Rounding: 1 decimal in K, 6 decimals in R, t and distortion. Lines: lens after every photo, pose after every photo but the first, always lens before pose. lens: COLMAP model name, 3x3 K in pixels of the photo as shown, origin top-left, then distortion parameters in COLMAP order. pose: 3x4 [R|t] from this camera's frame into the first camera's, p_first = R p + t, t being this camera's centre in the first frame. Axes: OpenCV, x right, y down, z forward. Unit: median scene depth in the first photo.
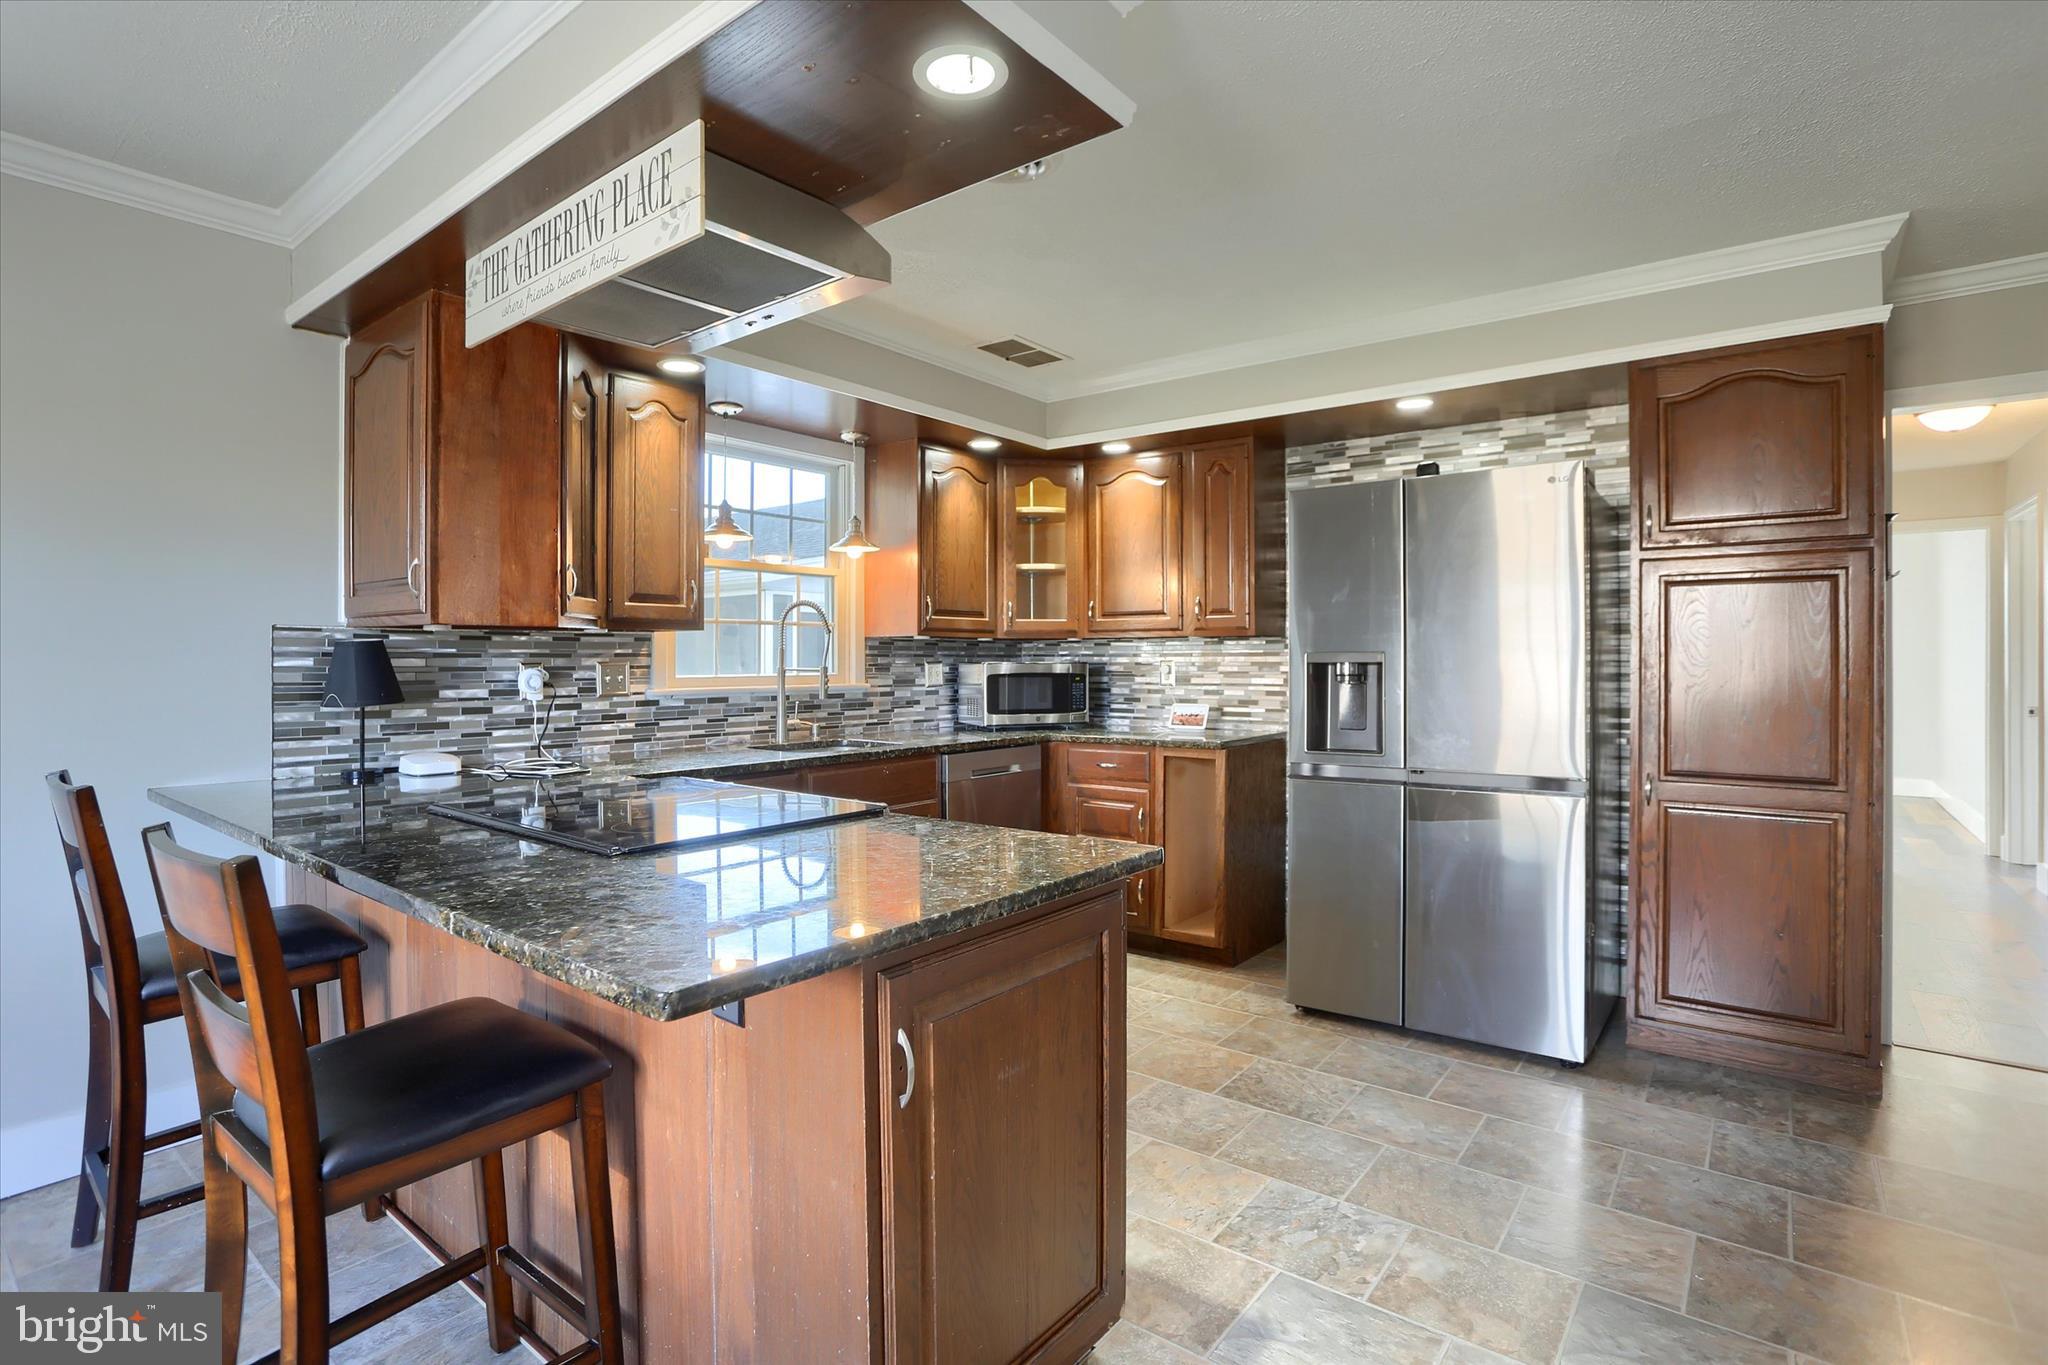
lens RADIAL K [[1019.7, 0, 1061.8], [0, 1019.7, 659.6], [0, 0, 1]] dist [-0.080434, 0.043358]
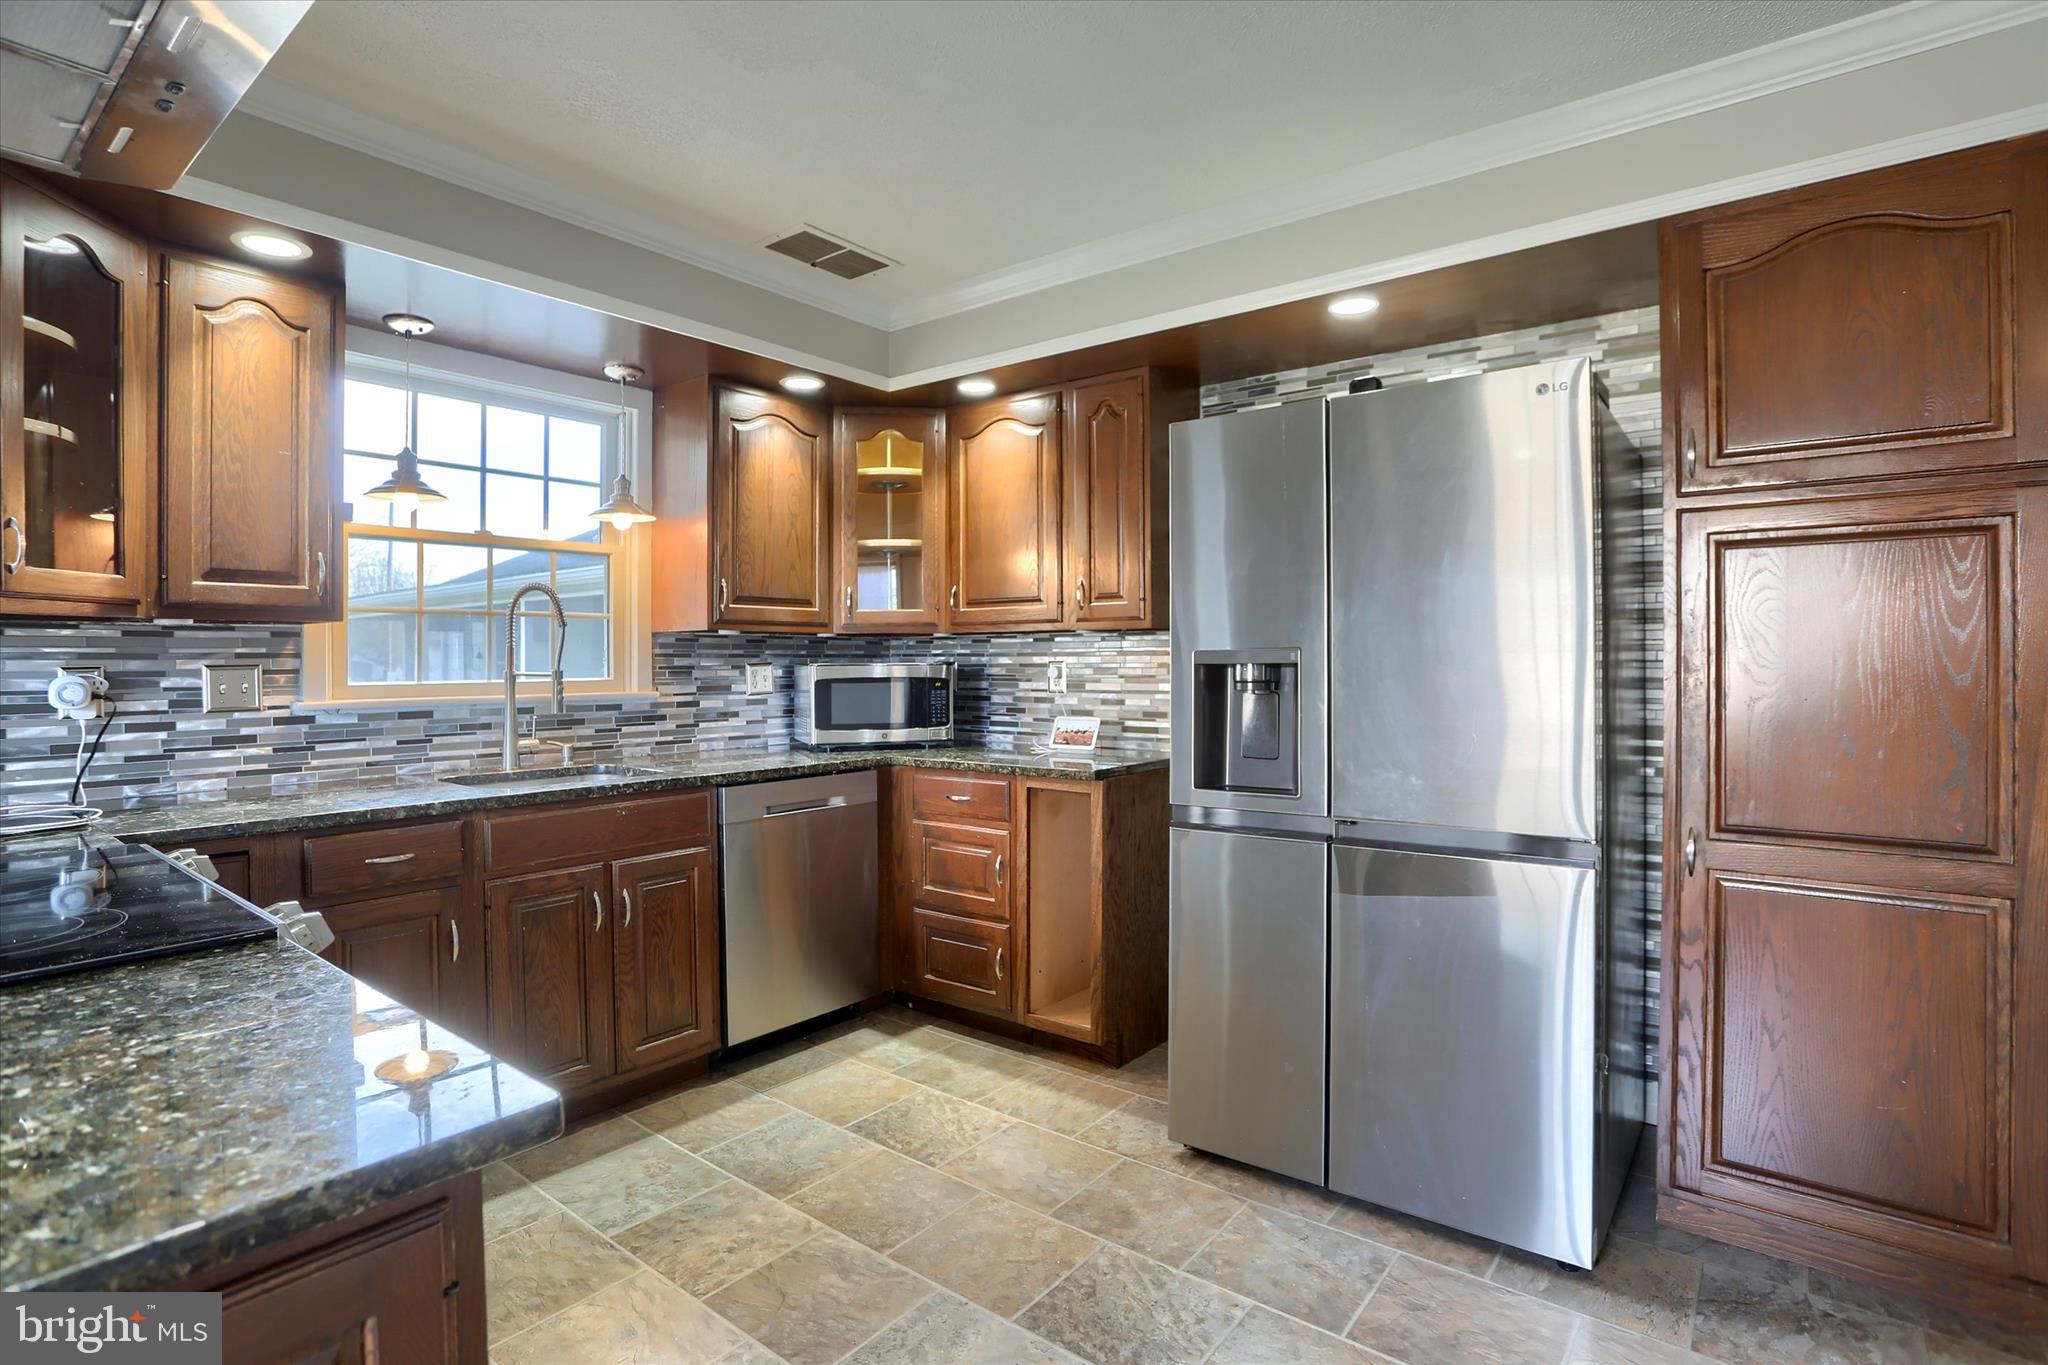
lens RADIAL K [[1010.1, 0, 1032.9], [0, 1010.1, 658.9], [0, 0, 1]] dist [-0.066837, 0.026260]
pose [[0.999263, -0.002149, -0.038320, 0.147309], [0.002123, 0.999997, -0.000718, -0.000293], [0.038322, 0.000636, 0.999265, 0.275428]]
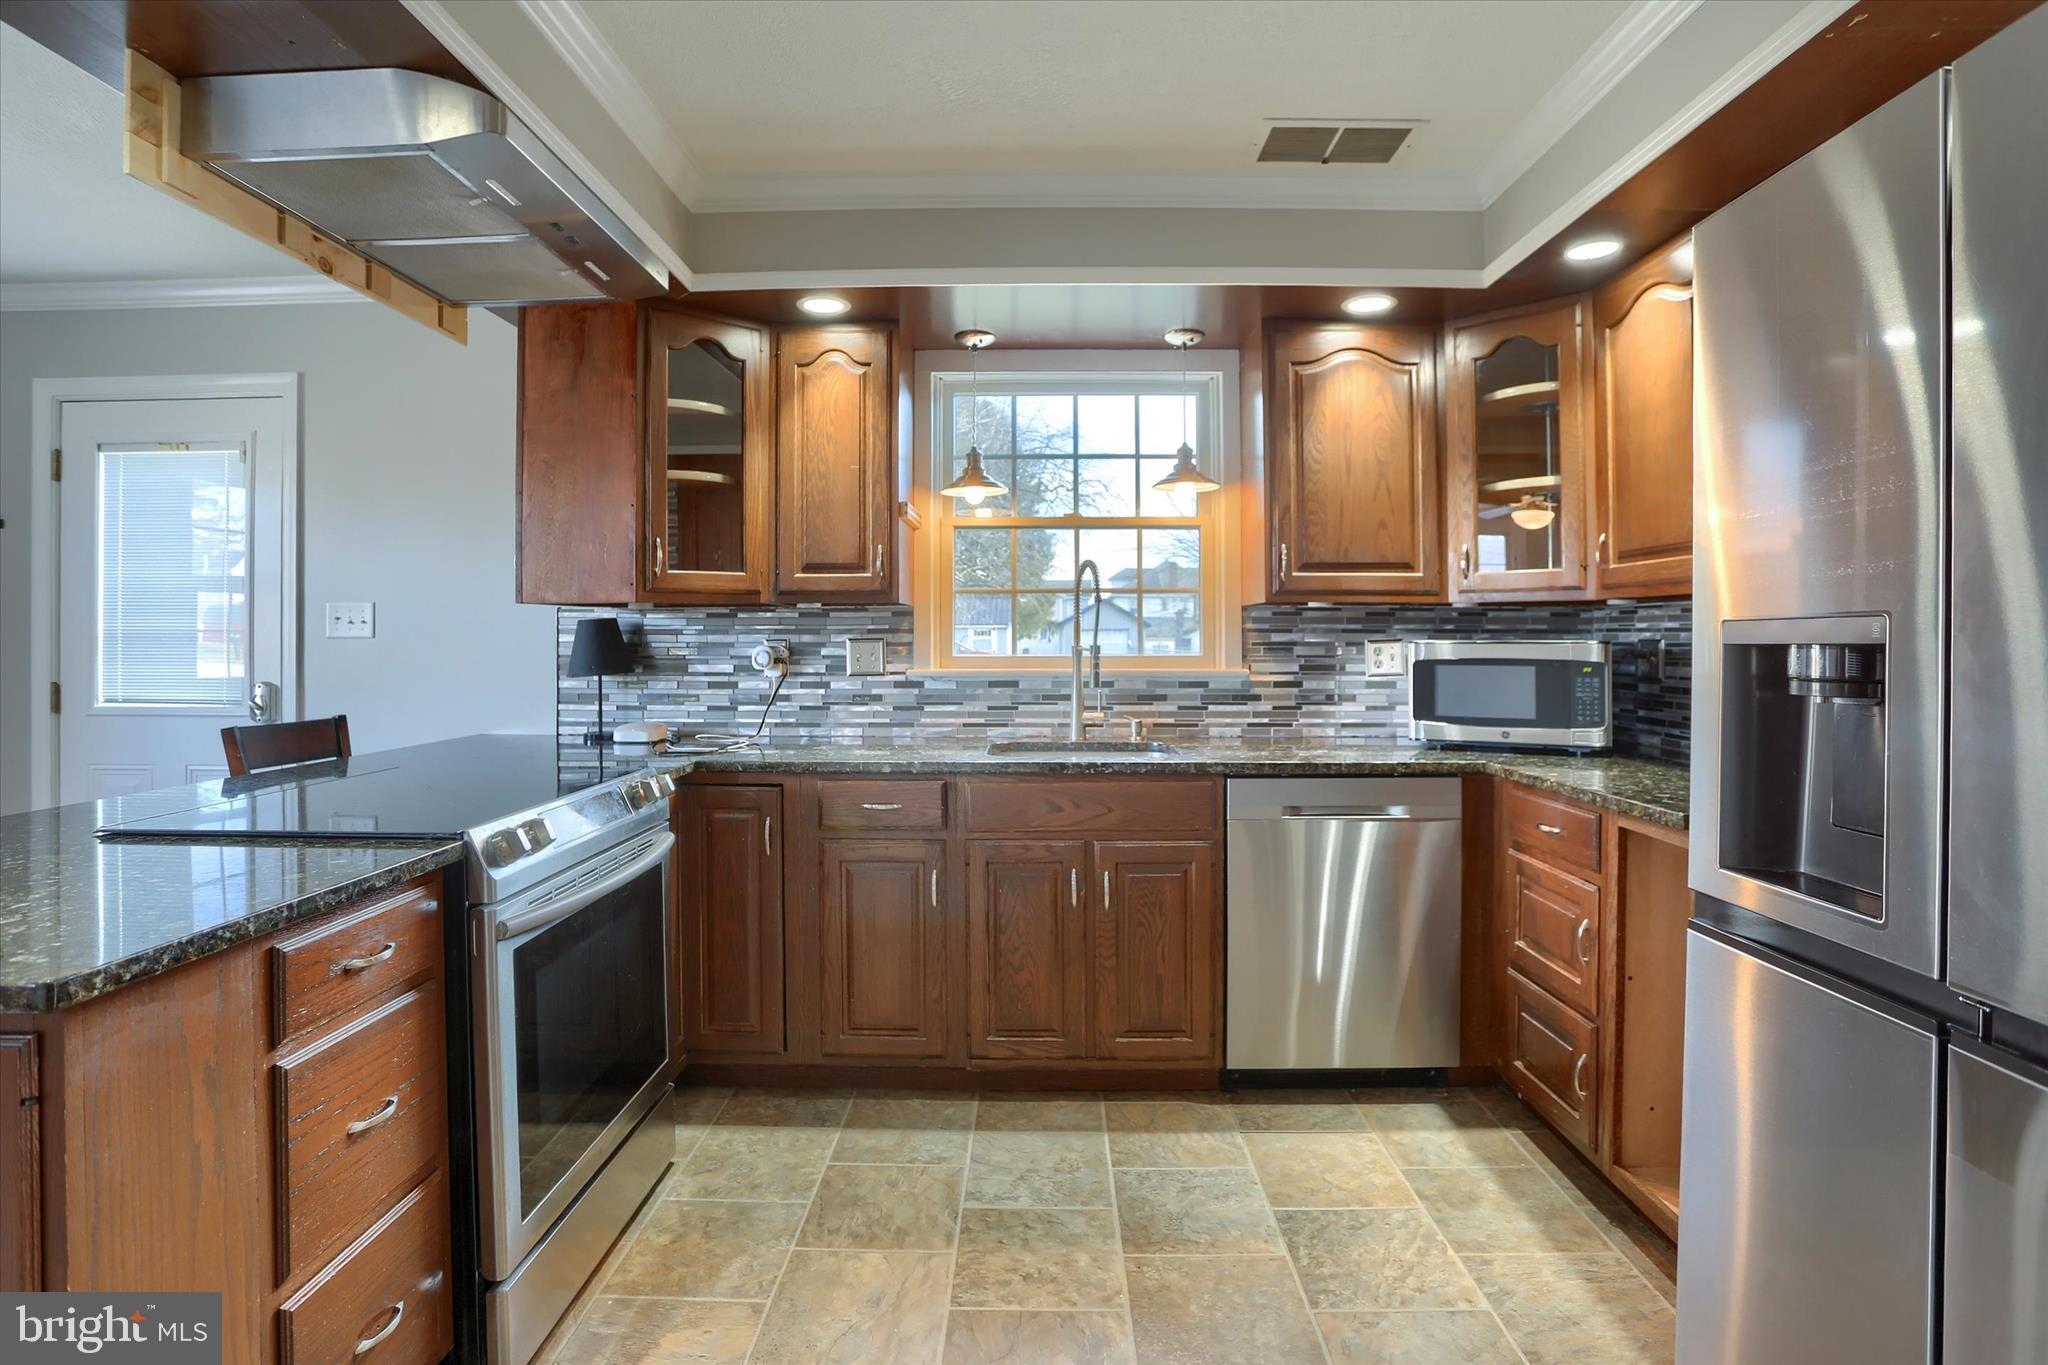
lens RADIAL K [[1029.5, 0, 1021.5], [0, 1029.5, 628.8], [0, 0, 1]] dist [-0.085534, 0.039232]
pose [[0.568156, -0.004898, -0.822907, 0.371736], [-0.000902, 0.999978, -0.006575, -0.000493], [0.822921, 0.004477, 0.568139, 0.515237]]
